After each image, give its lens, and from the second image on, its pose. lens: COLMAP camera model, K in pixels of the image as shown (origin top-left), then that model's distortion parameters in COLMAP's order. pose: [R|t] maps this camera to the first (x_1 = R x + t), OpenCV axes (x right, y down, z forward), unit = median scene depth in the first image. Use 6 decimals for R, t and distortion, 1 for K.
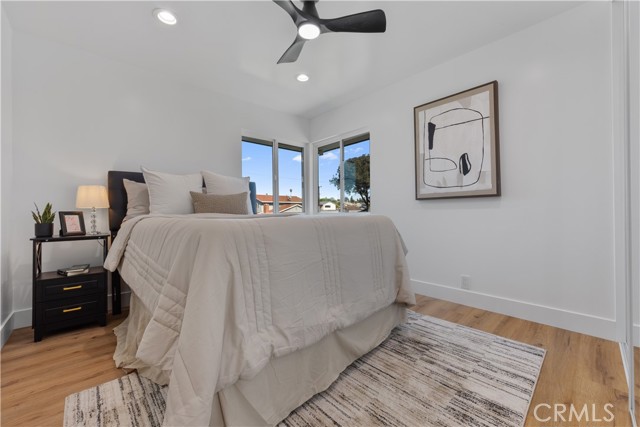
lens RADIAL K [[249.9, 0, 314.1], [0, 249.9, 212.9], [0, 0, 1]] dist [0.000724, 0.000149]
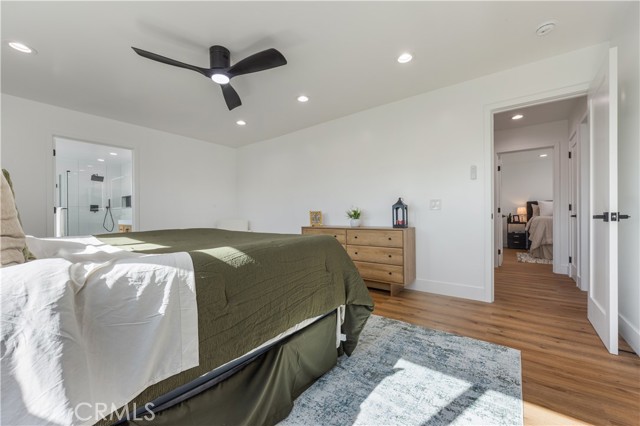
lens RADIAL K [[253.6, 0, 320.2], [0, 253.6, 215.4], [0, 0, 1]] dist [0.000077, -0.000404]
pose [[0.172528, 0.001587, -0.985003, 2.003426], [0.004458, 0.999987, 0.002392, -0.021977], [0.984995, -0.004804, 0.172518, -2.257472]]
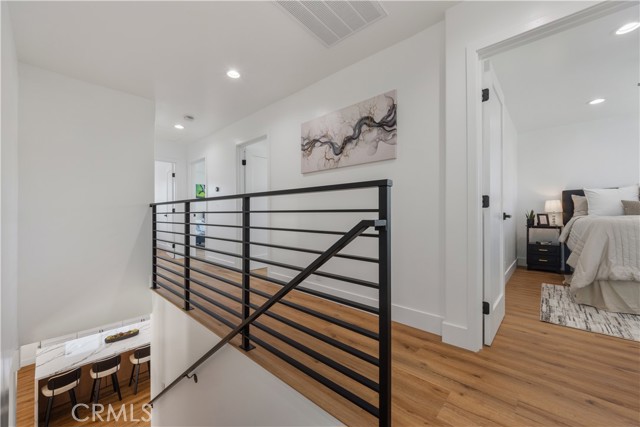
lens RADIAL K [[249.9, 0, 314.1], [0, 249.9, 212.9], [0, 0, 1]] dist [0.000724, 0.000149]
pose [[0.076190, 0.001189, -0.997093, 0.914125], [0.001820, 0.999997, 0.001332, -0.018076], [0.997092, -0.001917, 0.076188, -1.005426]]
